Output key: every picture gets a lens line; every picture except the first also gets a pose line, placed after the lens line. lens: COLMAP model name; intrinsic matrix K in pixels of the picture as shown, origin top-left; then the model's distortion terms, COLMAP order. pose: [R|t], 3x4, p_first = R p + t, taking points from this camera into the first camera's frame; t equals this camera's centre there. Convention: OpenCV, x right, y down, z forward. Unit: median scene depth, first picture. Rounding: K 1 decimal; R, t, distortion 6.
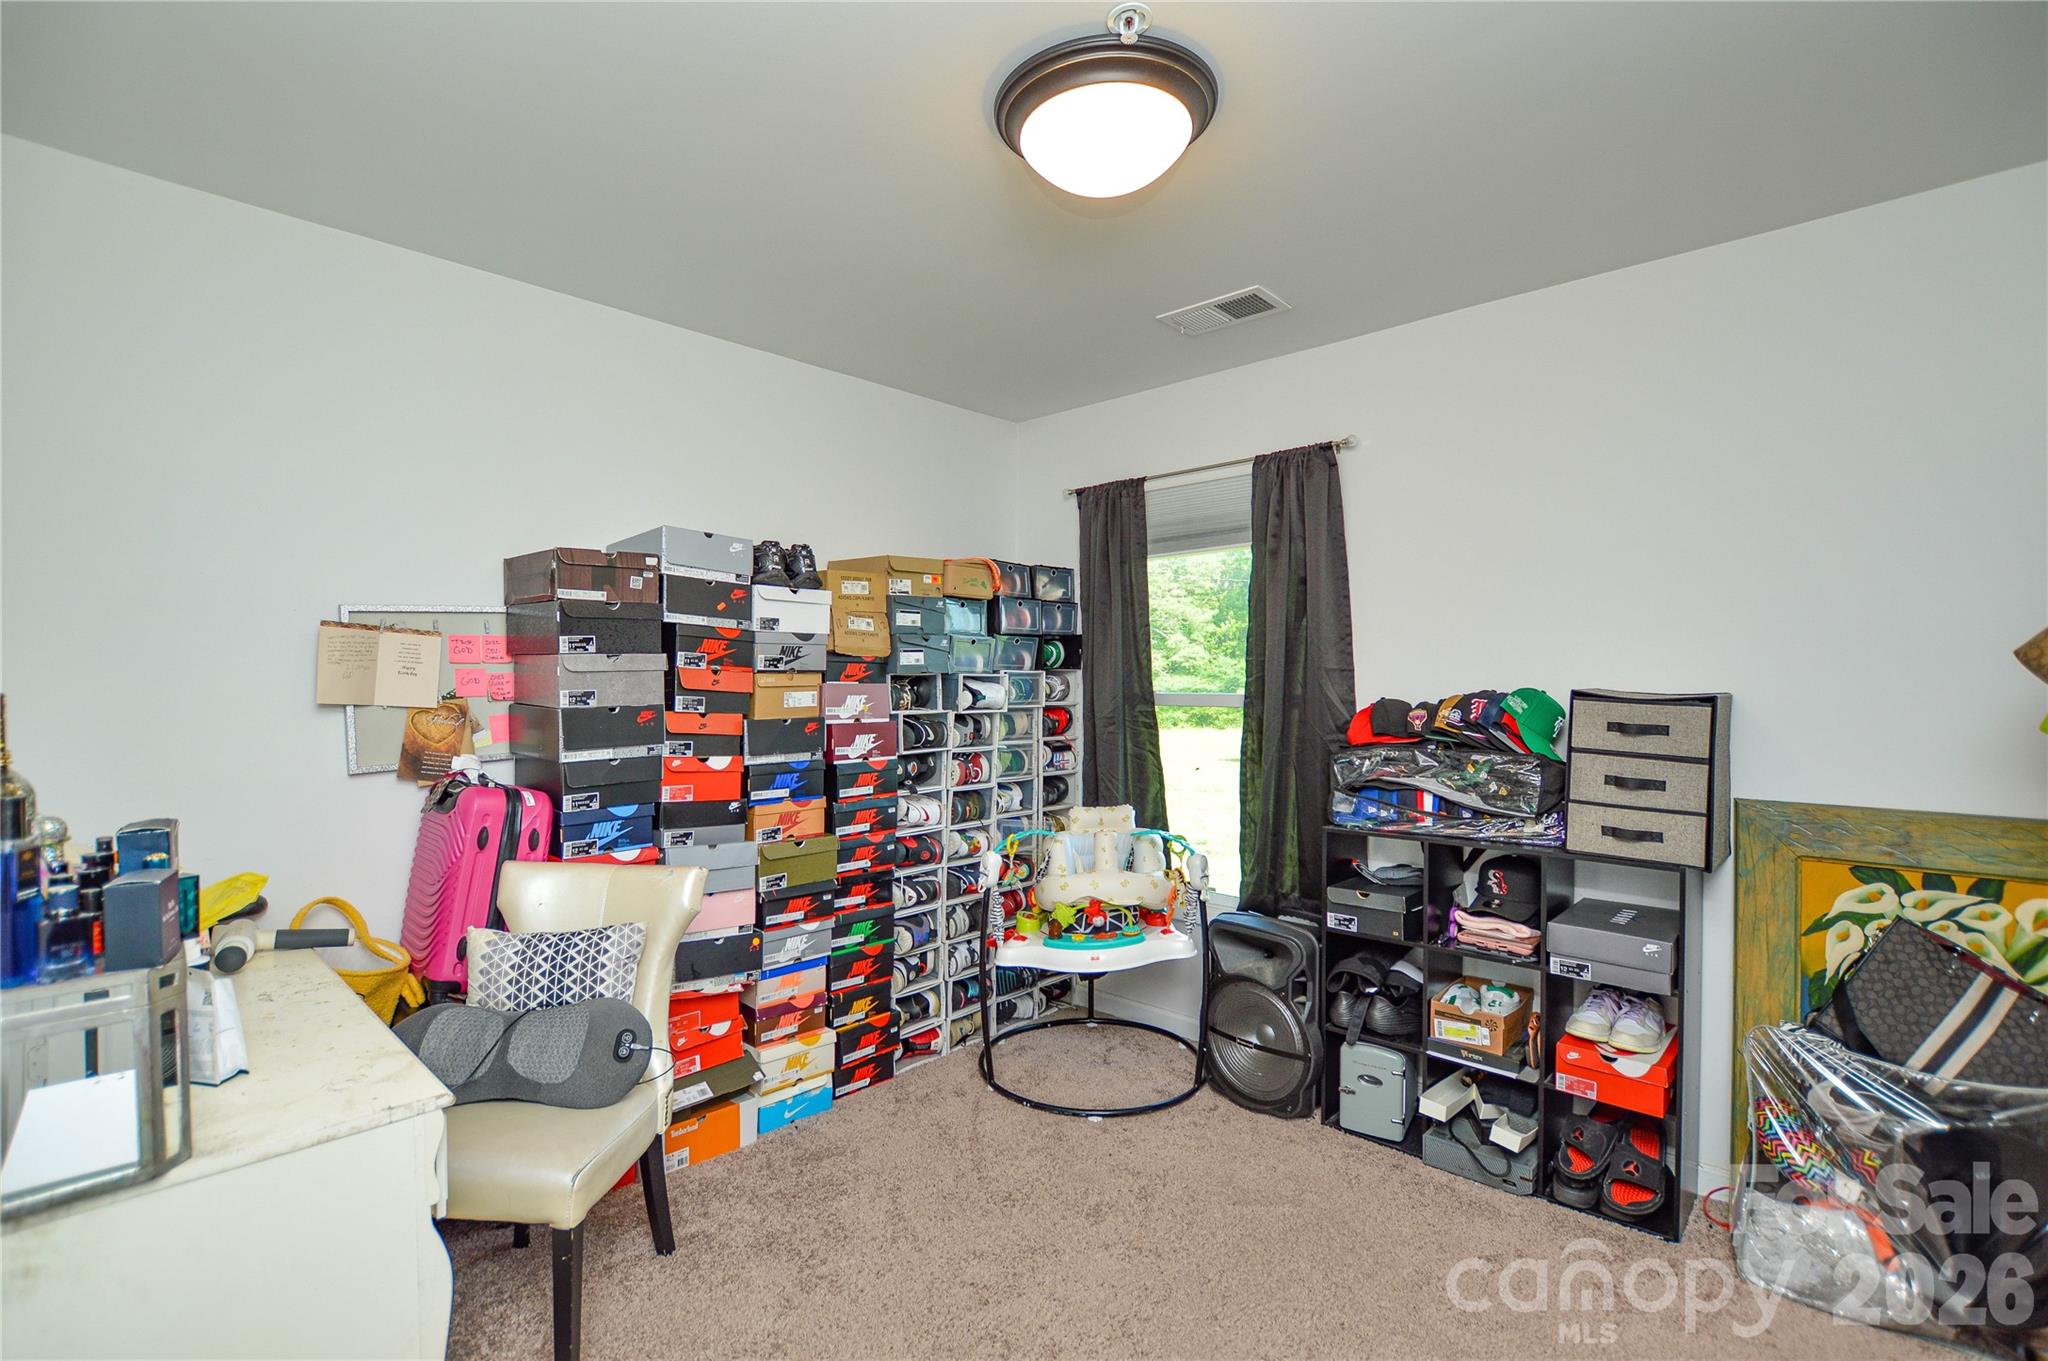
lens RADIAL K [[939.4, 0, 1024.0], [0, 939.4, 680.5], [0, 0, 1]] dist [-0.008781, 0.000069]
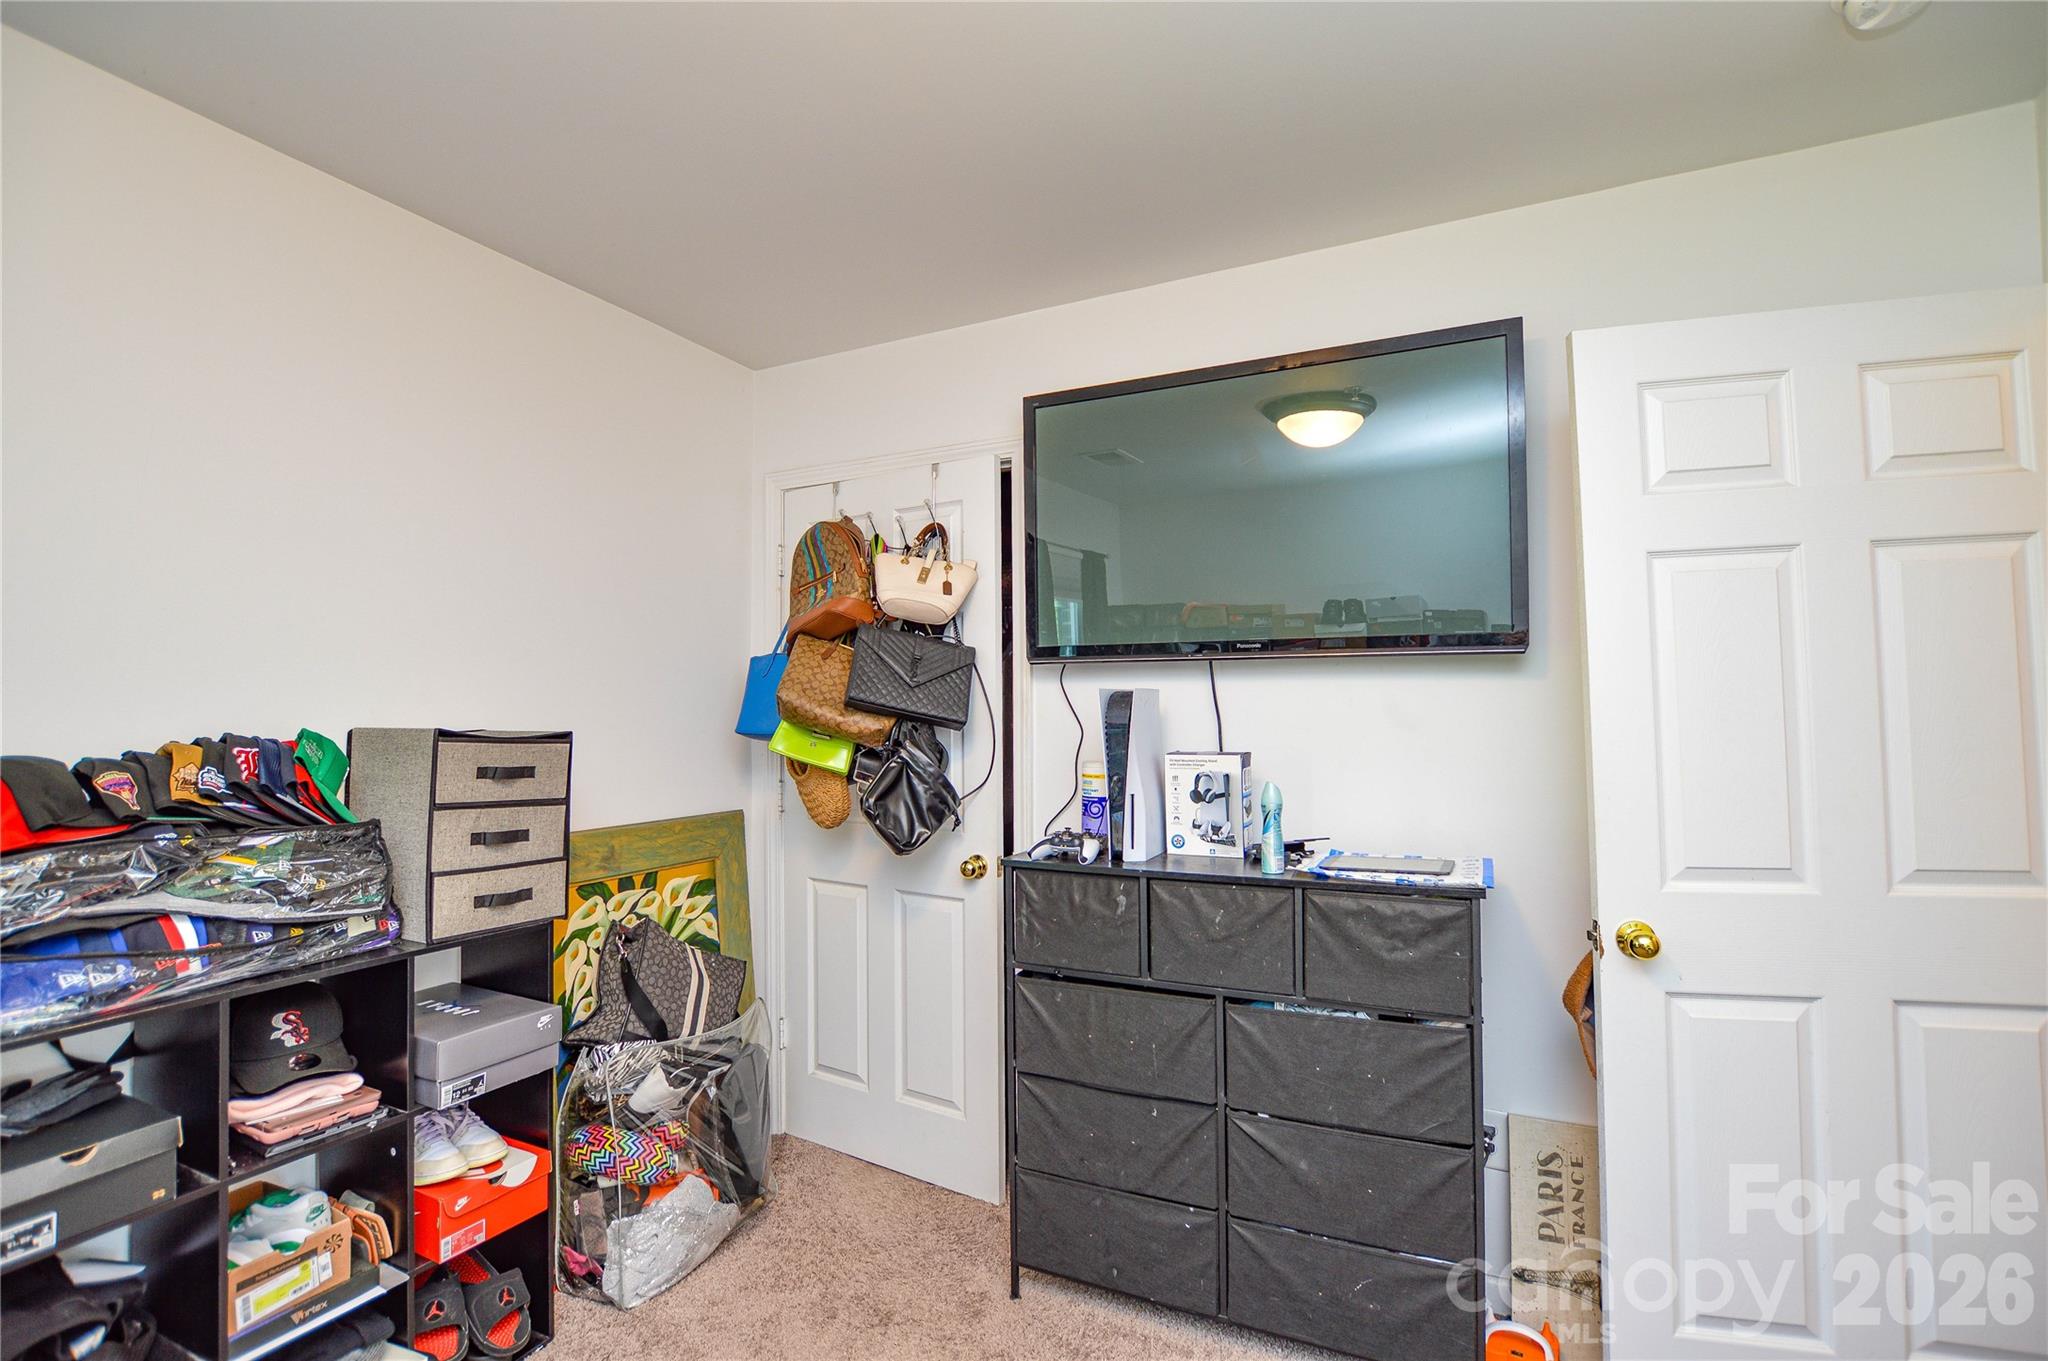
lens RADIAL K [[925.2, 0, 1024.0], [0, 925.2, 680.5], [0, 0, 1]] dist [-0.026512, 0.000710]
pose [[-0.296620, 0.038430, 0.954222, -0.294807], [0.010852, 0.999261, -0.036871, 0.003566], [-0.954934, -0.000581, -0.296818, 0.818334]]
